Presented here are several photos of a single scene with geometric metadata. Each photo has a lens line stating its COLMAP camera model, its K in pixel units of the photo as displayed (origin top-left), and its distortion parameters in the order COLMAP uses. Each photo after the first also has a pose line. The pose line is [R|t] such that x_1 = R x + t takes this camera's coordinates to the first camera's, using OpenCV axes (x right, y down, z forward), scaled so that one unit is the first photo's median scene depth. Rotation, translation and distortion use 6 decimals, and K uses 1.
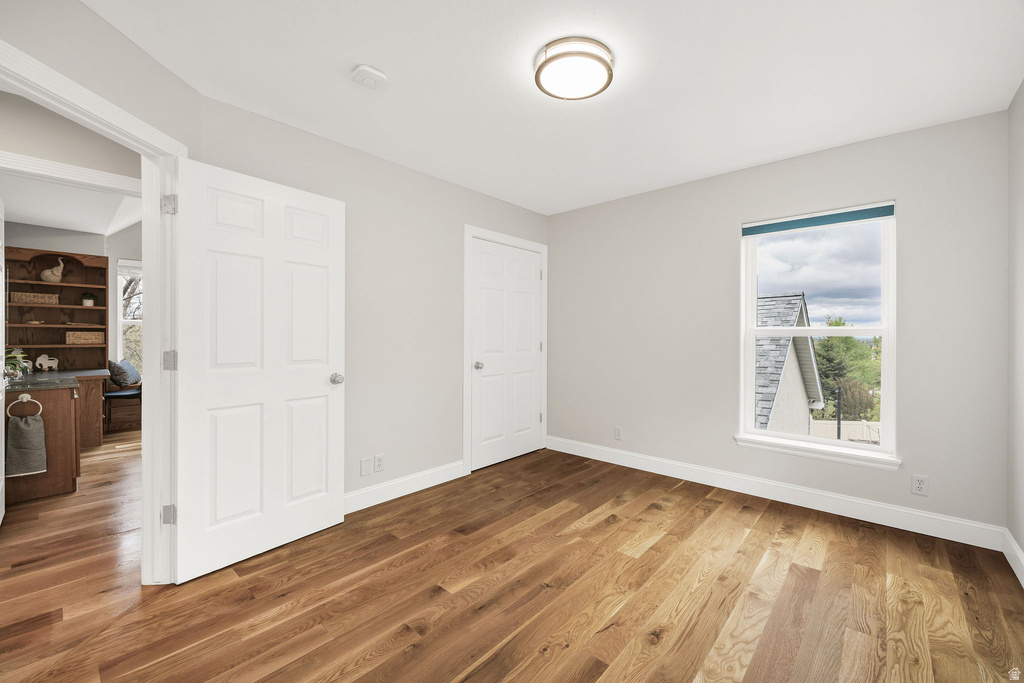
lens RADIAL K [[410.7, 0, 538.9], [0, 410.7, 335.0], [0, 0, 1]] dist [0.001488, -0.000246]
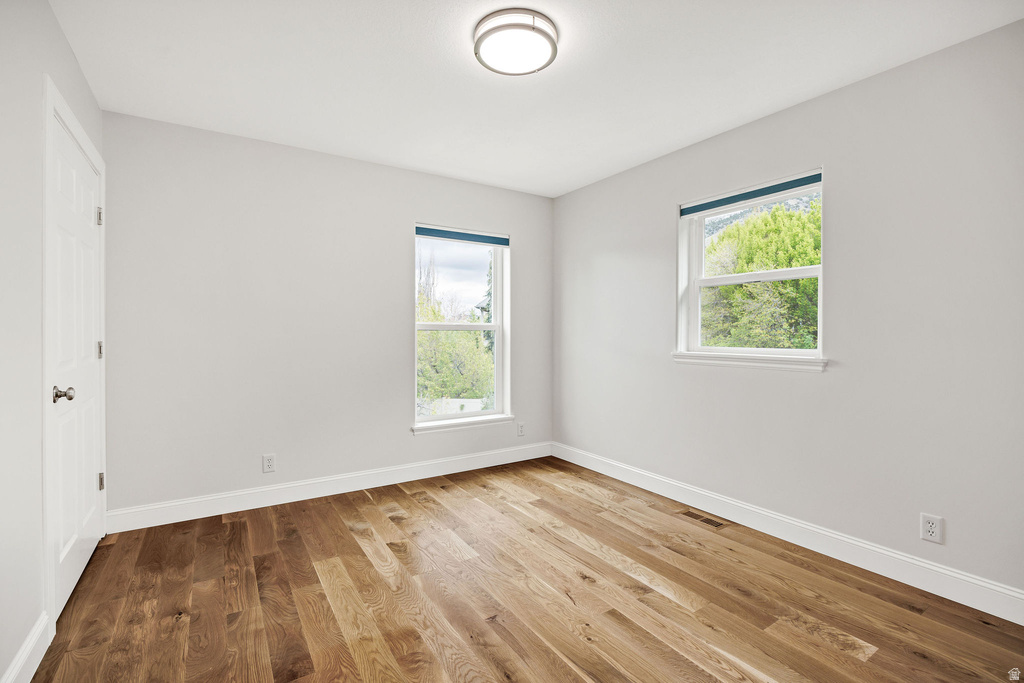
lens RADIAL K [[460.6, 0, 512.4], [0, 460.6, 336.3], [0, 0, 1]] dist [-0.016171, 0.000240]
pose [[0.292258, -0.010519, 0.956282, -0.641714], [-0.004219, 0.999916, 0.012288, 0.002793], [-0.956330, -0.007626, 0.292189, 0.494663]]
